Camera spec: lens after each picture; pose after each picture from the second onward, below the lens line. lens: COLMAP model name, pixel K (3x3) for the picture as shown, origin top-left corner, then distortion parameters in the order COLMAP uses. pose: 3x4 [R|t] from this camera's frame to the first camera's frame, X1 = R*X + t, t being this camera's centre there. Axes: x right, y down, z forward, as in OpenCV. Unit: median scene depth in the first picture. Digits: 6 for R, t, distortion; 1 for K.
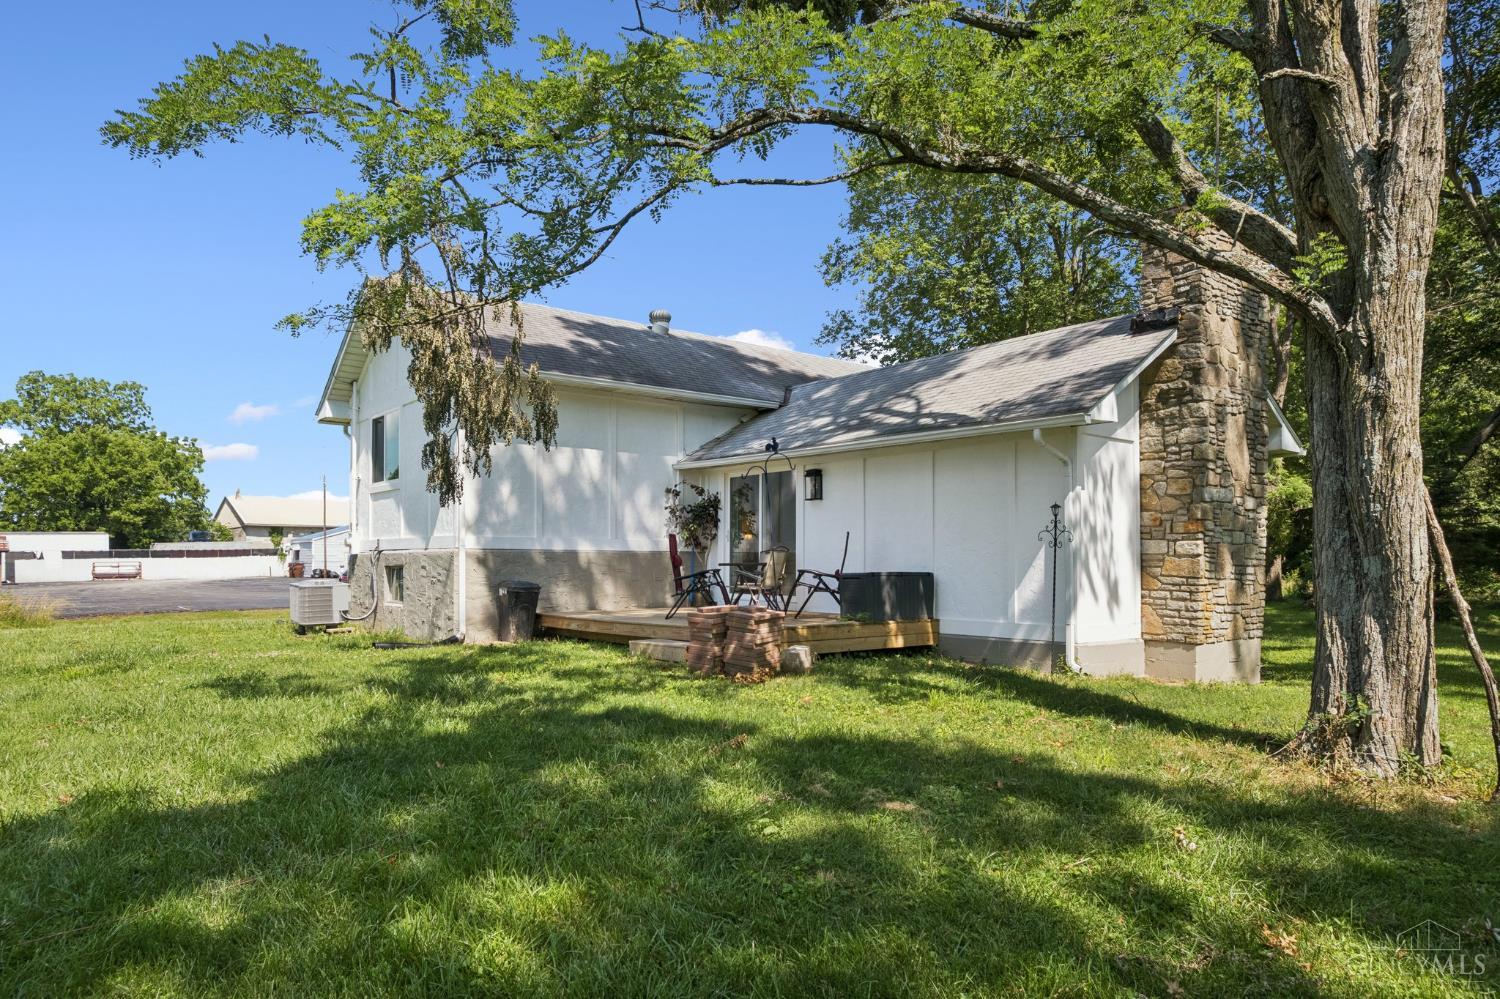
lens RADIAL K [[969.8, 0, 762.9], [0, 969.8, 577.9], [0, 0, 1]] dist [-0.025175, 0.001191]
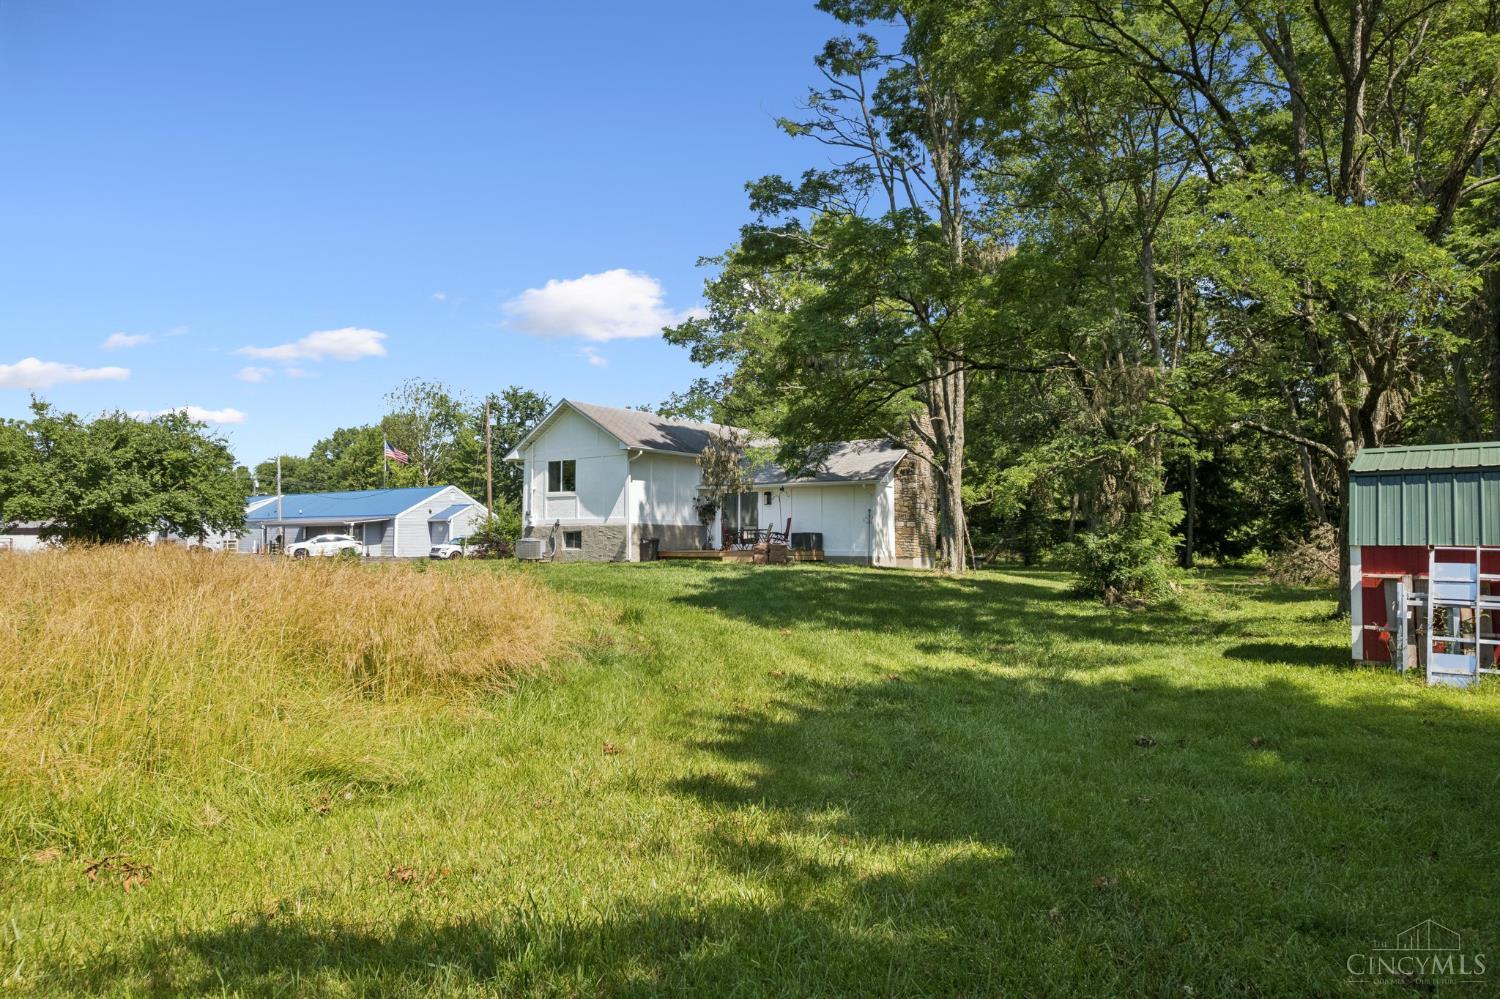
lens RADIAL K [[960.1, 0, 767.4], [0, 960.1, 535.8], [0, 0, 1]] dist [-0.026077, 0.001421]
pose [[0.962777, 0.002498, 0.270286, -0.759170], [0.004710, 0.999650, -0.026017, 0.076484], [-0.270257, 0.026322, 0.962428, -1.666270]]
